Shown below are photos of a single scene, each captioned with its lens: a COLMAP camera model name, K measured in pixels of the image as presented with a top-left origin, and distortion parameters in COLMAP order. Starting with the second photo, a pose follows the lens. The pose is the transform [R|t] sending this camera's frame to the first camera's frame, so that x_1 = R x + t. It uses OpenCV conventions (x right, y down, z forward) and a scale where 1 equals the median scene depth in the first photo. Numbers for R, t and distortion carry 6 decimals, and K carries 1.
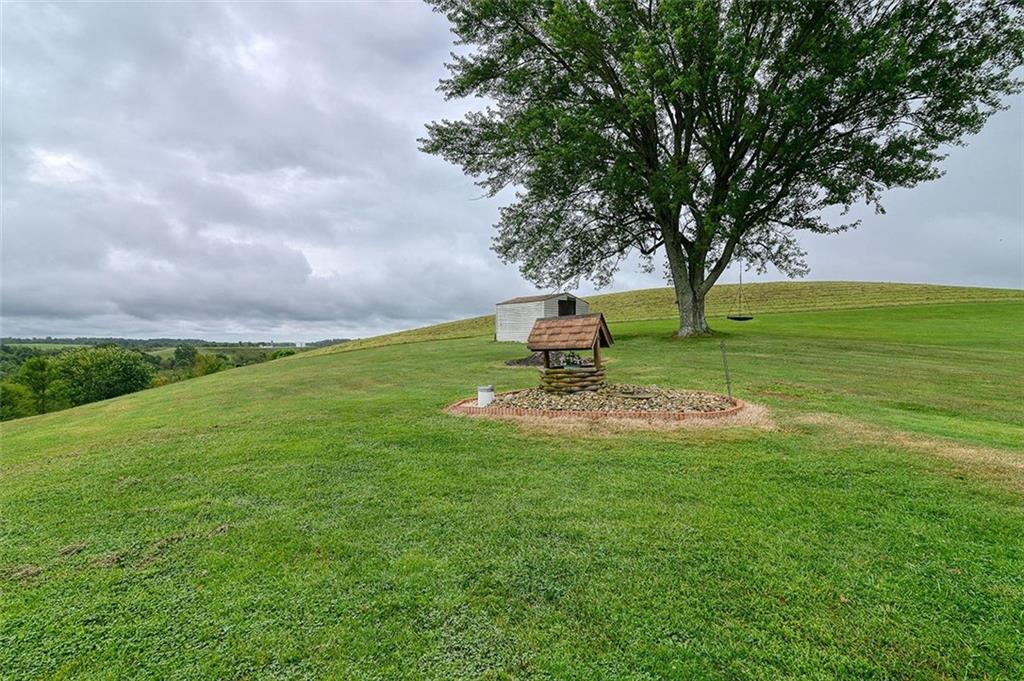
lens RADIAL K [[469.4, 0, 510.9], [0, 469.4, 337.8], [0, 0, 1]] dist [-0.015013, -0.000216]
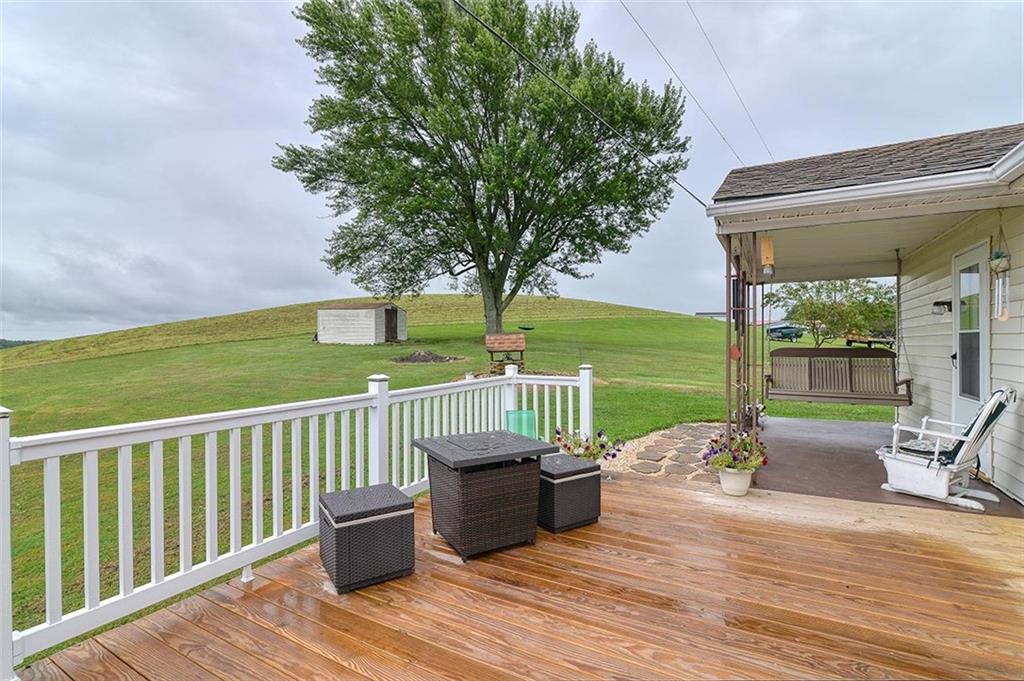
lens RADIAL K [[469.4, 0, 514.0], [0, 469.4, 342.9], [0, 0, 1]] dist [-0.015013, -0.000216]
pose [[0.846688, -0.001540, 0.532087, -0.296552], [-0.004895, 0.999931, 0.010682, -0.010093], [-0.532067, -0.011649, 0.846622, -0.207393]]
